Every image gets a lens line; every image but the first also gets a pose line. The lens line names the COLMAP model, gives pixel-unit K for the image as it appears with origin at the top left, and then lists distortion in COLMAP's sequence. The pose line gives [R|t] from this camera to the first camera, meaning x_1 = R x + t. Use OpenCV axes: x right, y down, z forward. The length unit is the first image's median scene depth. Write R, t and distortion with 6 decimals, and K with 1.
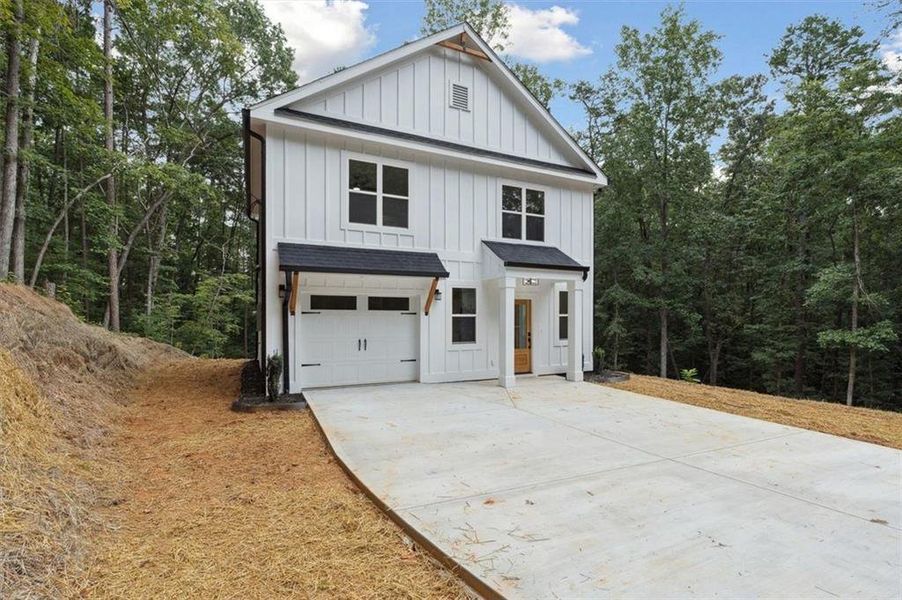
lens RADIAL K [[407.9, 0, 432.7], [0, 407.9, 321.3], [0, 0, 1]] dist [-0.002067, -0.000709]
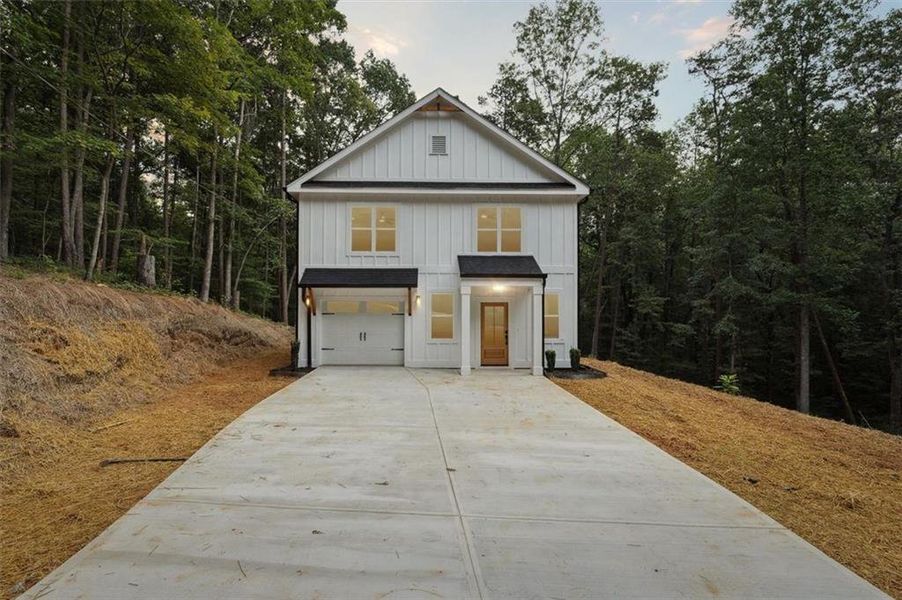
lens RADIAL K [[398.0, 0, 430.0], [0, 398.0, 302.2], [0, 0, 1]] dist [-0.004563, -0.001106]
pose [[0.903730, -0.001810, -0.428099, 0.595169], [-0.007331, 0.999779, -0.019702, -0.033829], [0.428040, 0.020944, 0.903517, -0.133339]]
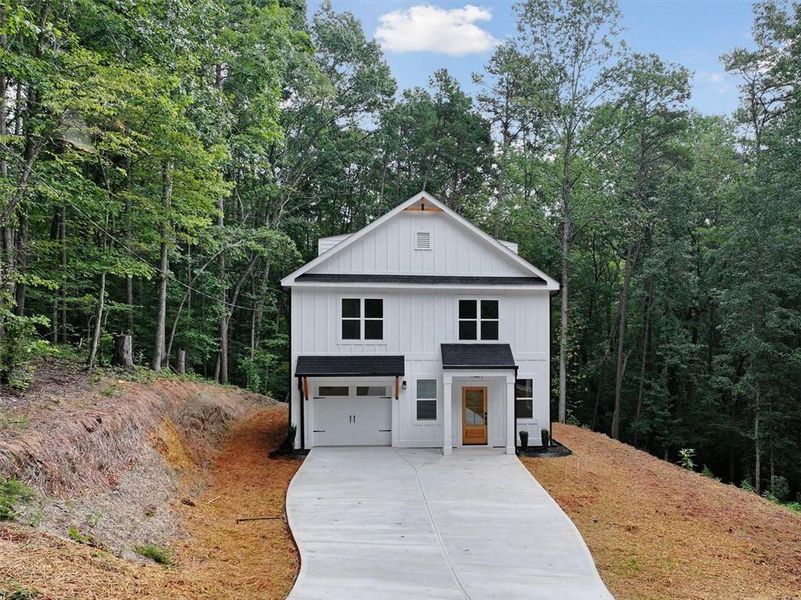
lens RADIAL K [[716.0, 0, 447.1], [0, 716.0, 297.3], [0, 0, 1]] dist [0.009235, -0.001713]
pose [[0.928633, -0.004561, -0.370971, 1.076276], [-0.001422, 0.999873, -0.015853, -0.332422], [0.370996, 0.015249, 0.928509, -1.256454]]
